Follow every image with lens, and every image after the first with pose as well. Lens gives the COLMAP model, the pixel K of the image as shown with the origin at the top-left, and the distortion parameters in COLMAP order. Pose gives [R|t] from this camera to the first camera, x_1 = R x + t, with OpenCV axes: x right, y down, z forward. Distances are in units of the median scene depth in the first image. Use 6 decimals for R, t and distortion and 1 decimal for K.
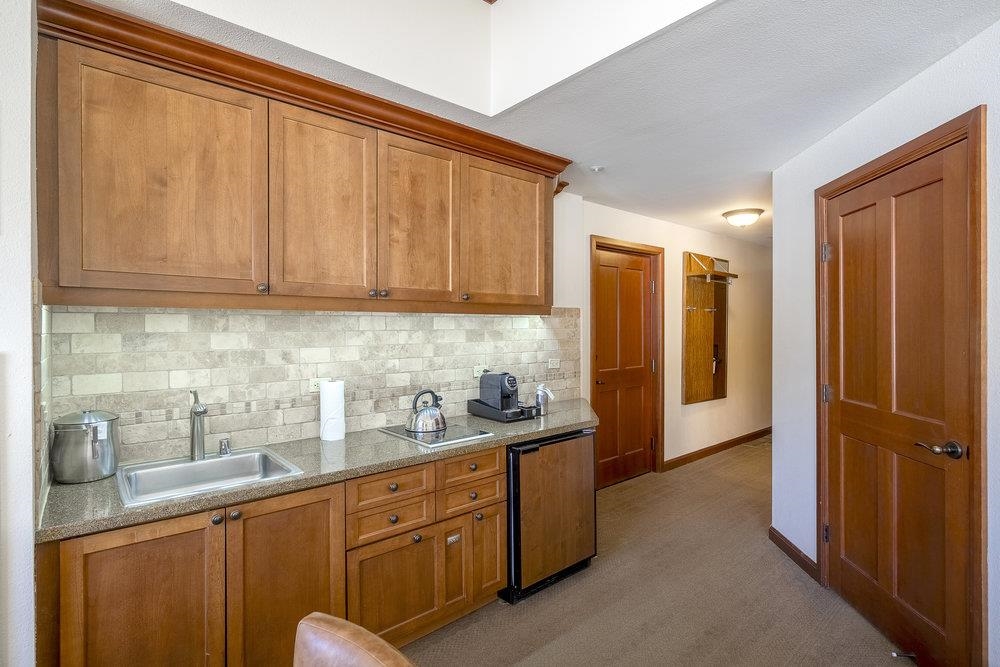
lens RADIAL K [[455.5, 0, 502.0], [0, 455.5, 327.9], [0, 0, 1]] dist [-0.000396, -0.000300]
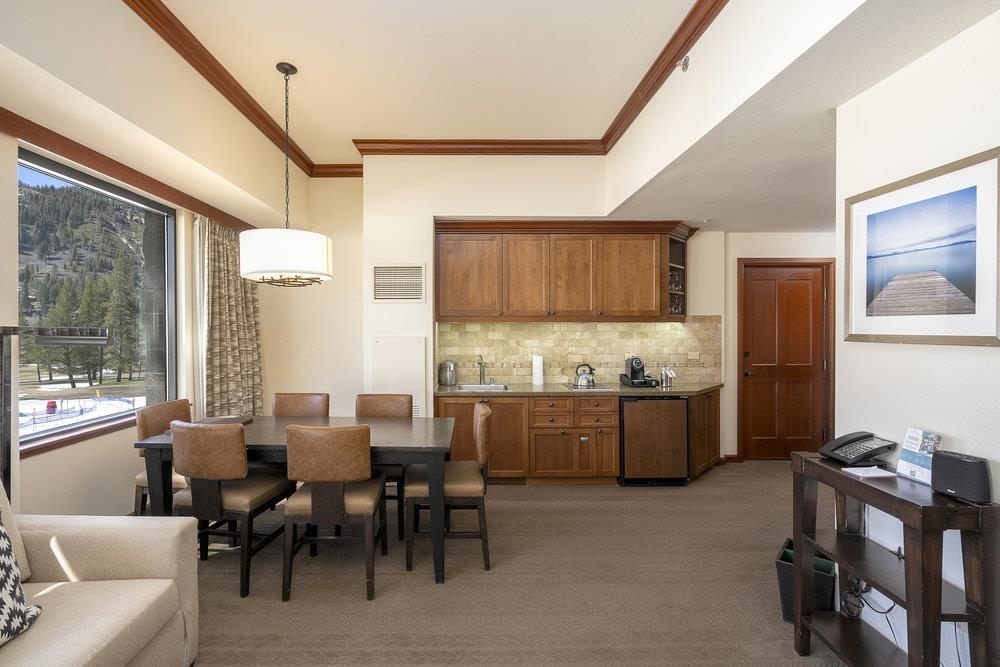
lens RADIAL K [[550.5, 0, 500.0], [0, 550.5, 333.5], [0, 0, 1]] dist [-0.000367, -0.000111]
pose [[0.758435, 0.010228, -0.651669, 1.111510], [-0.002786, 0.999919, 0.012452, -0.013799], [0.651743, -0.007628, 0.758401, -0.980223]]
